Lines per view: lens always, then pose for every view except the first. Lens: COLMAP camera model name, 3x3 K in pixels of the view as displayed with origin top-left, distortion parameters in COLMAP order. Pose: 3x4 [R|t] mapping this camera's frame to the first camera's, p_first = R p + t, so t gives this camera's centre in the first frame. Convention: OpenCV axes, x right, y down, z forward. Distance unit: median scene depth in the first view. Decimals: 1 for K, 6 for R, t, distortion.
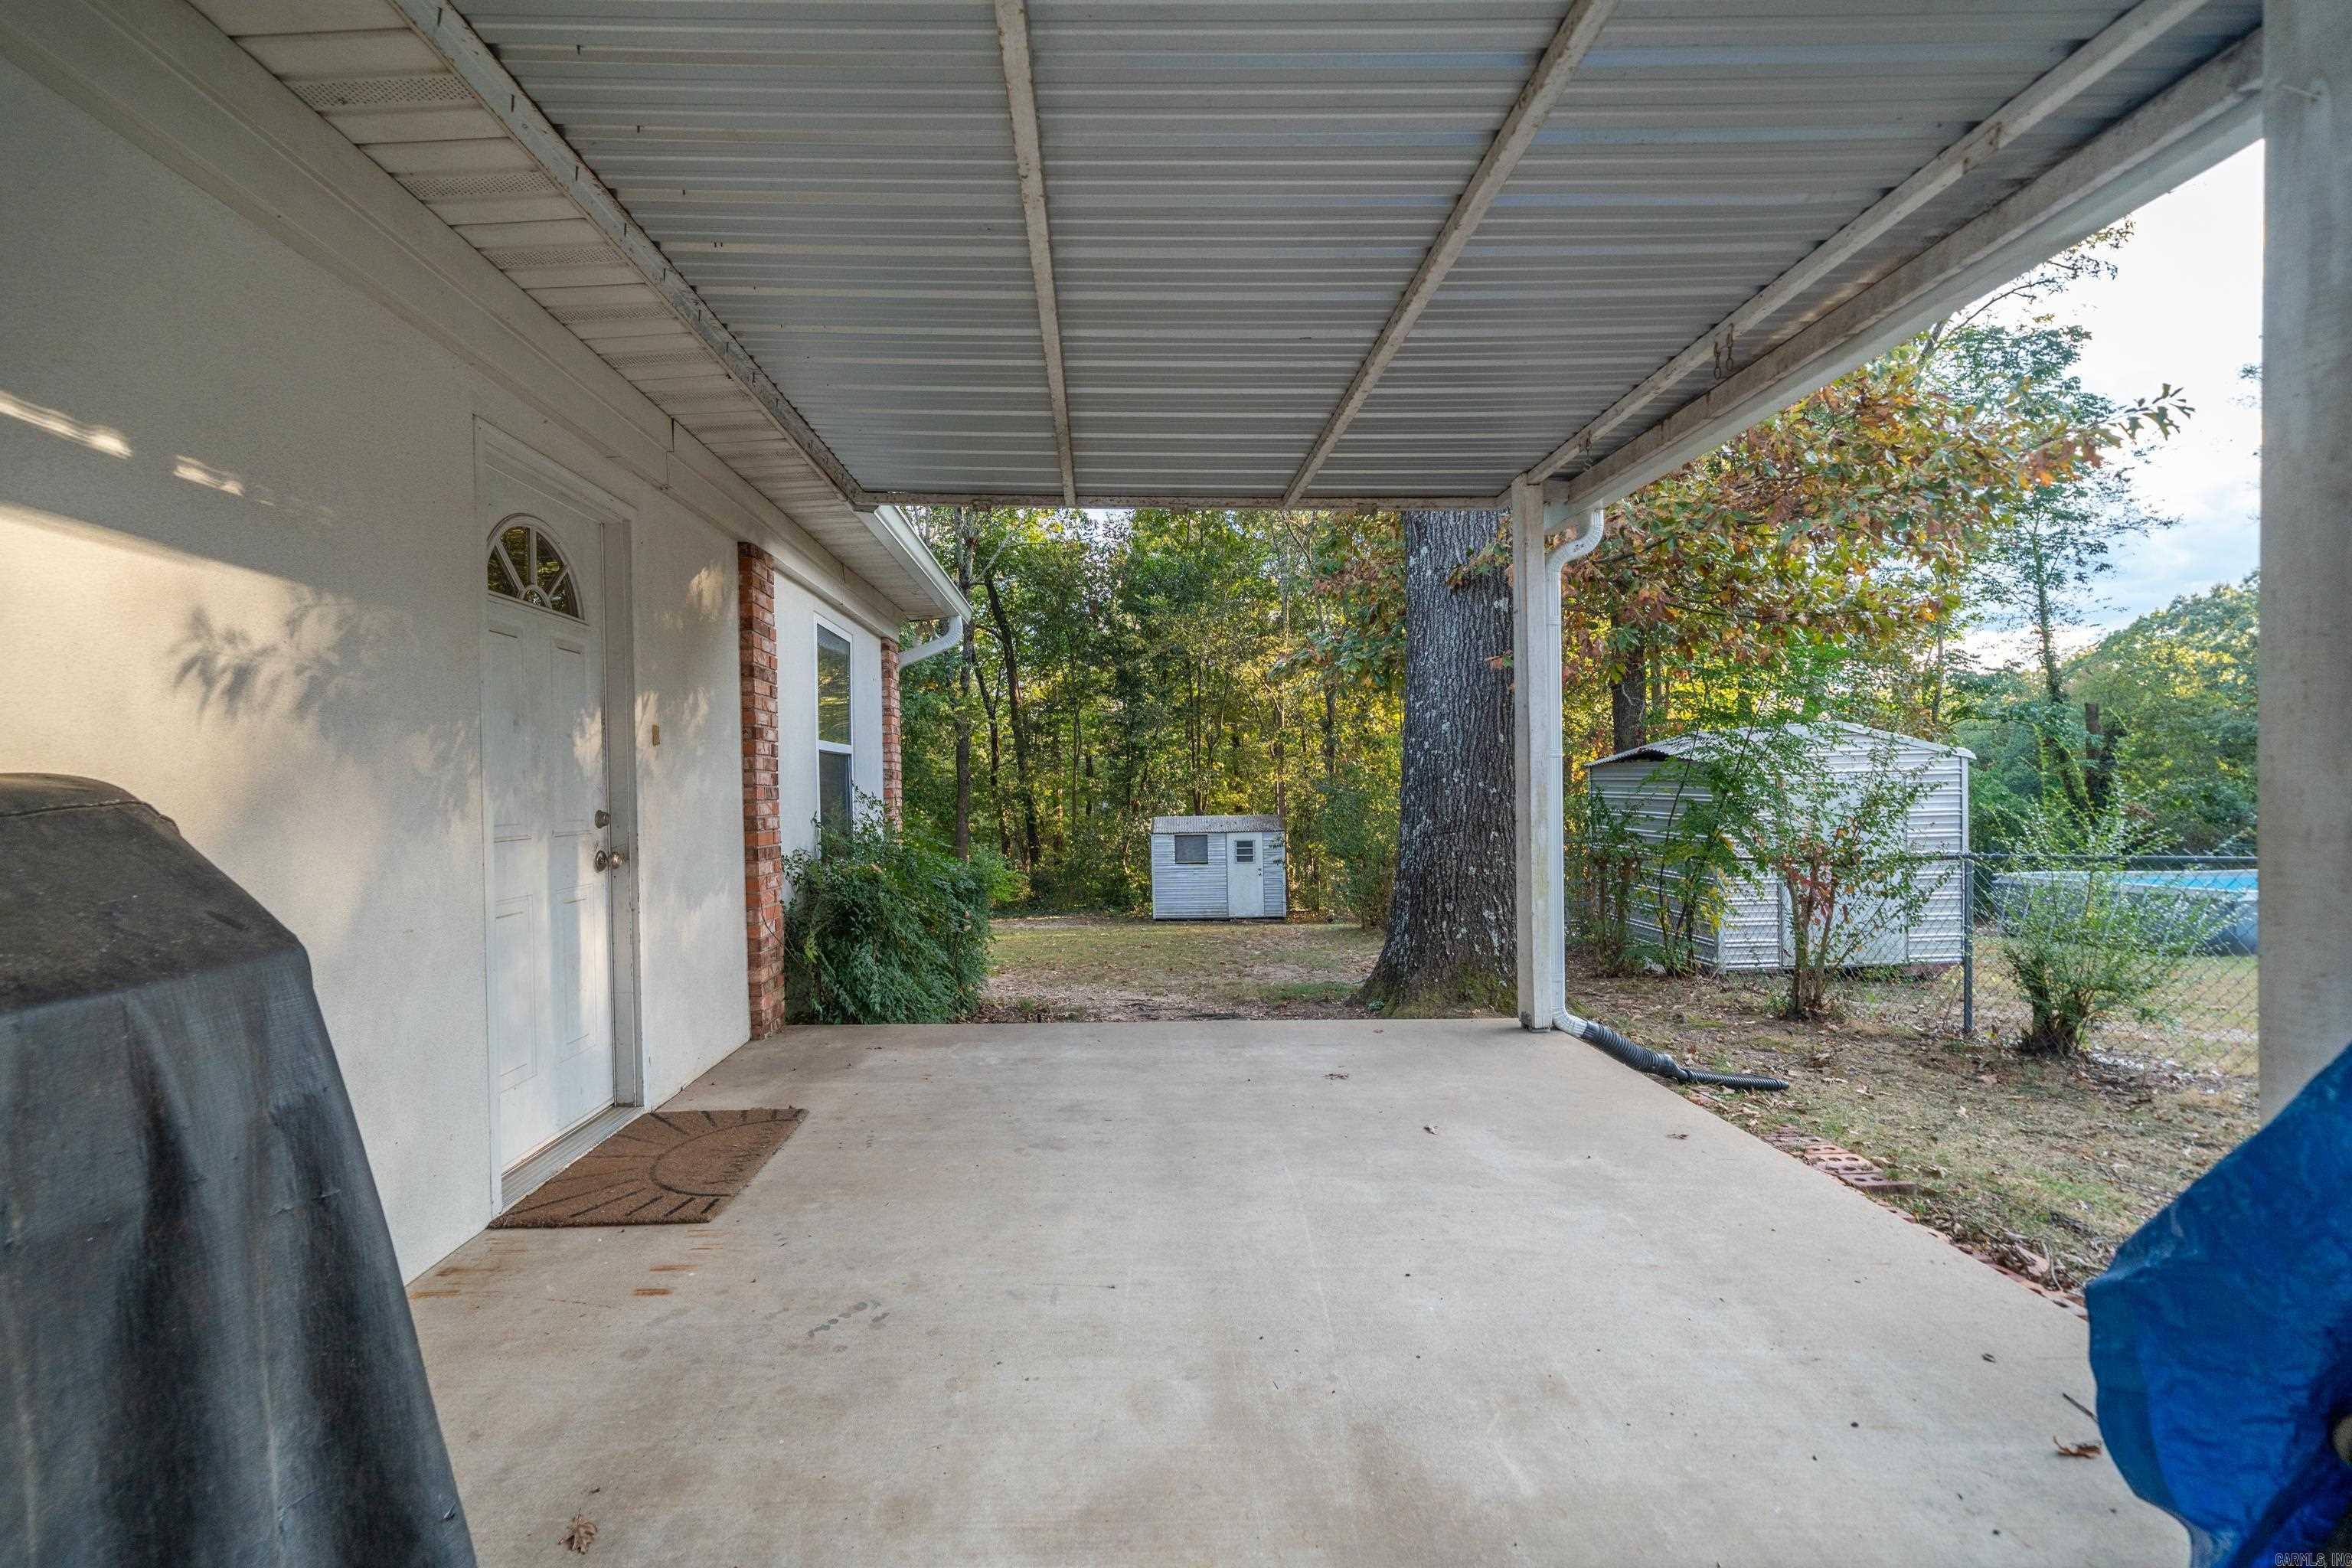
lens RADIAL K [[977.6, 0, 1179.0], [0, 977.6, 795.3], [0, 0, 1]] dist [0.002123, 0.000225]
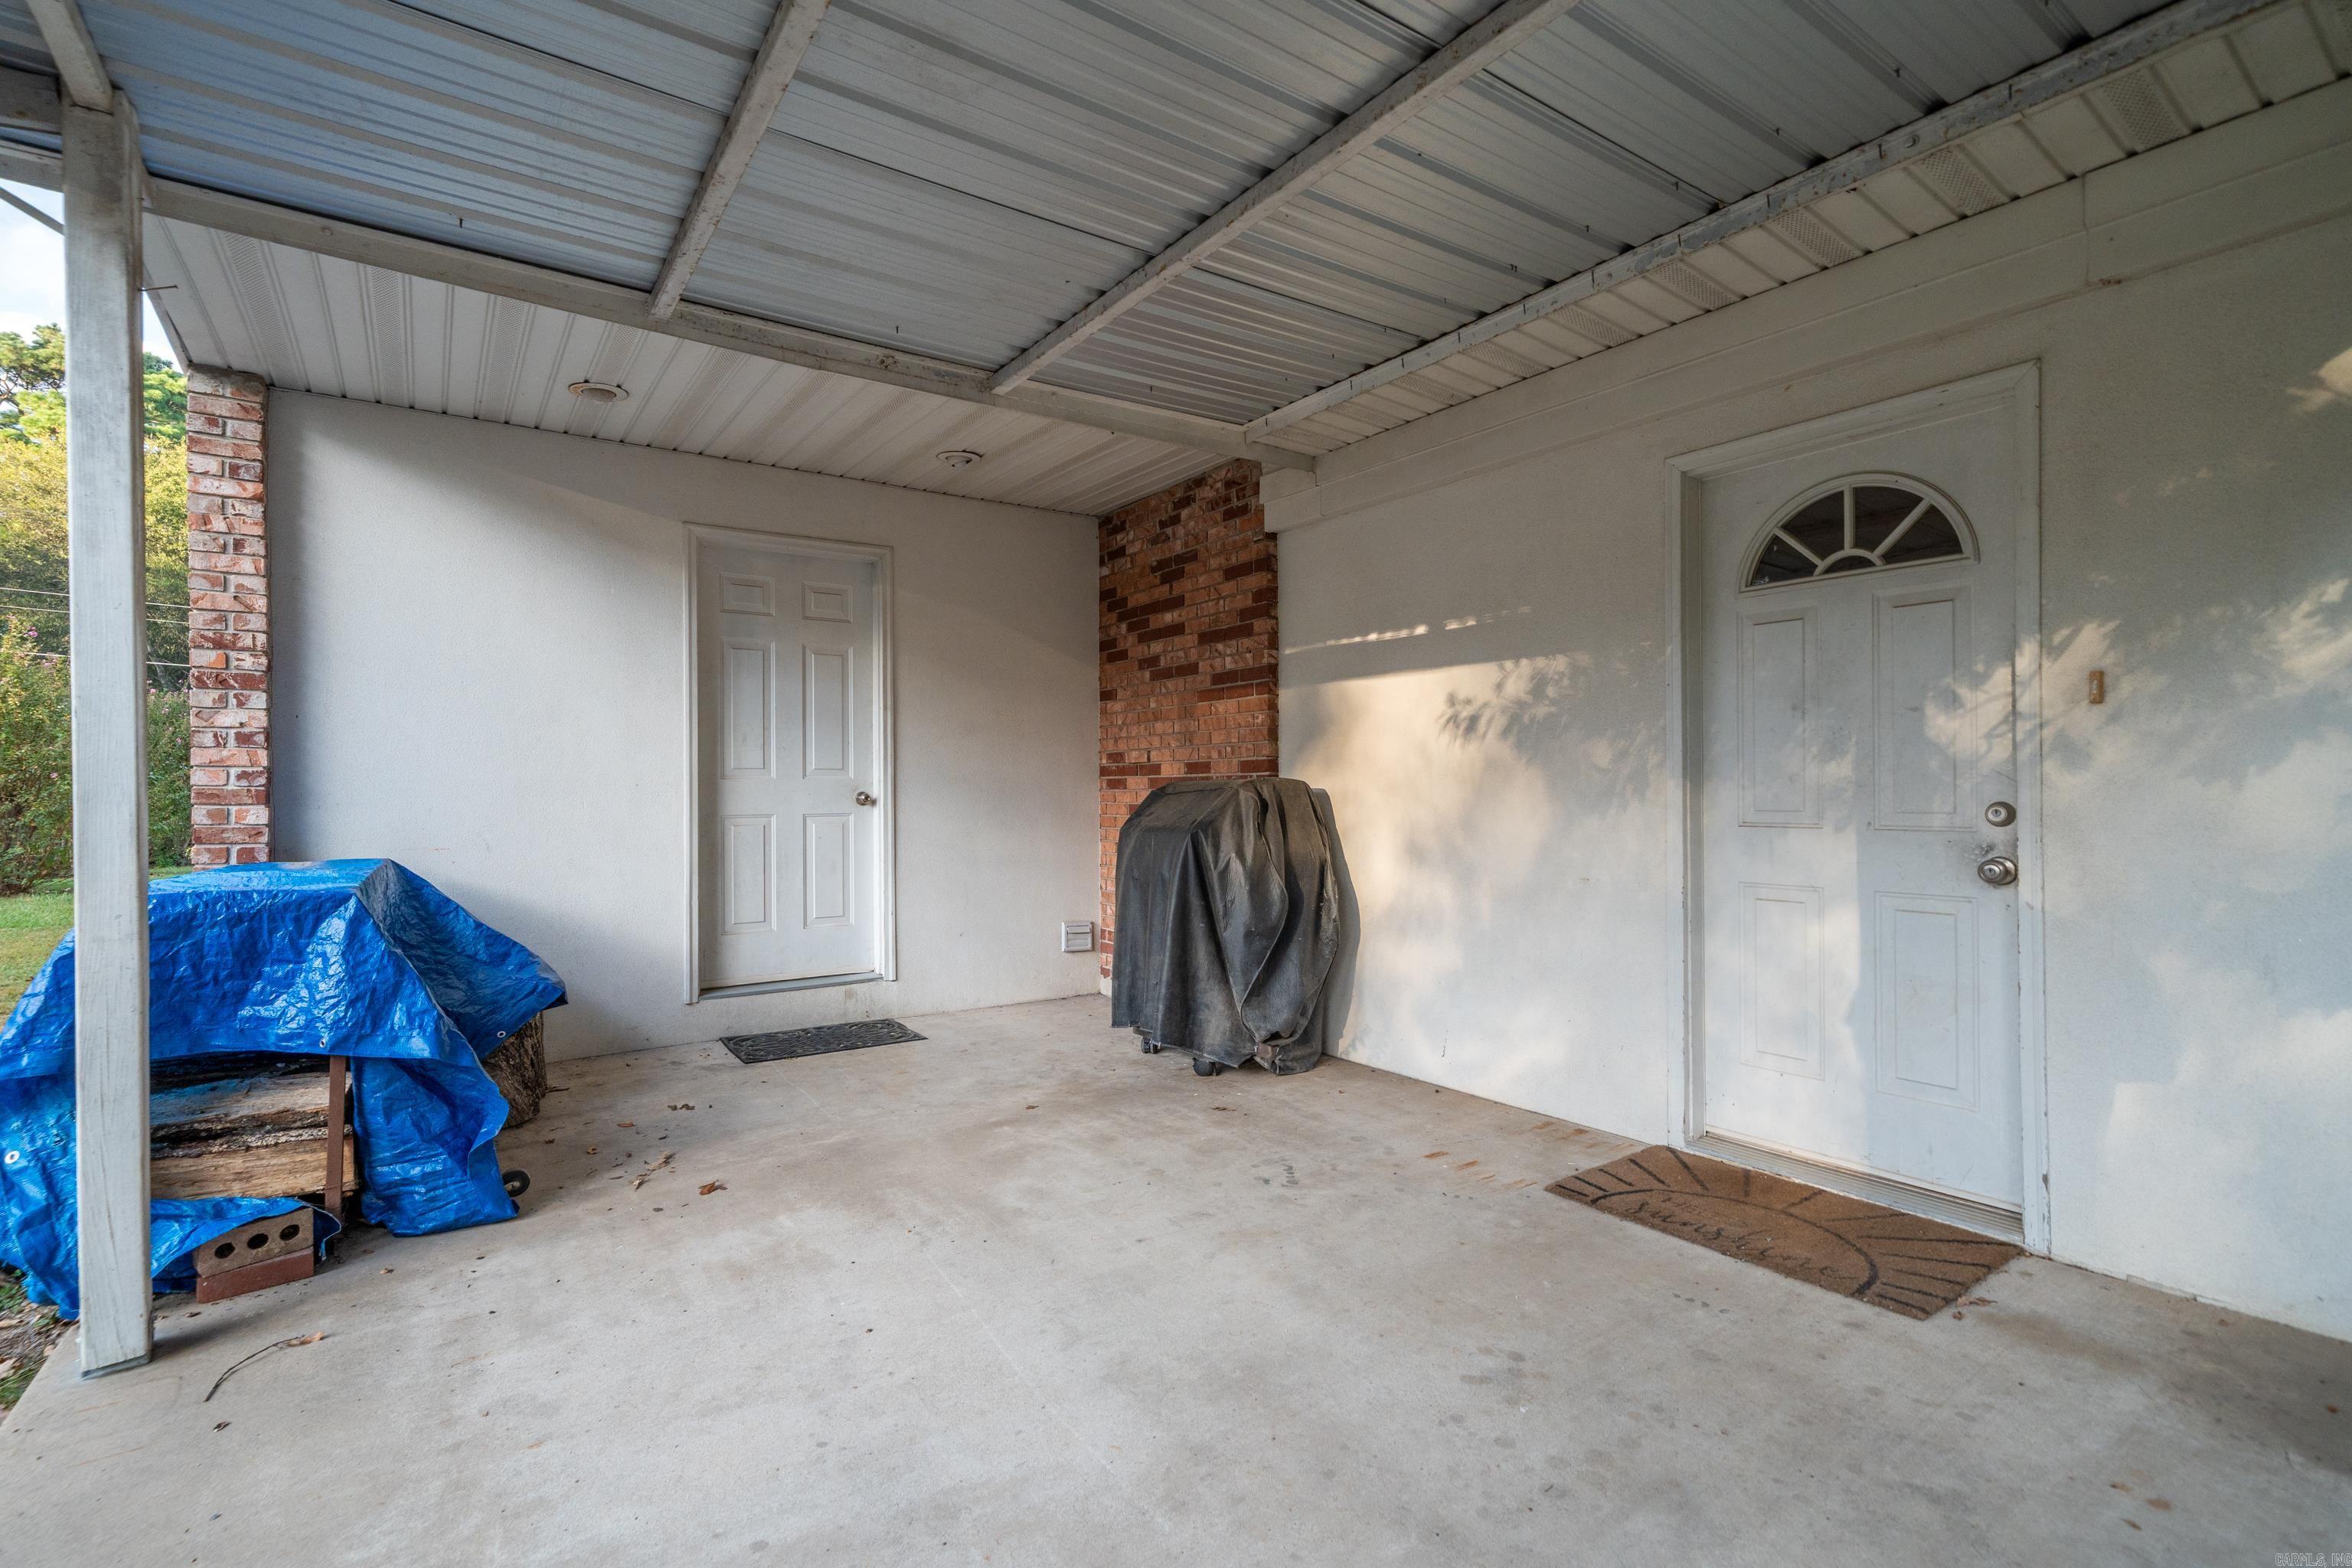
lens RADIAL K [[954.8, 0, 1176.0], [0, 954.8, 784.0], [0, 0, 1]] dist [-0.000780, -0.000070]
pose [[-0.828436, 0.015911, -0.559857, 0.502321], [0.011862, 0.999871, 0.010863, -0.022036], [0.559958, 0.002358, -0.828518, 1.952086]]
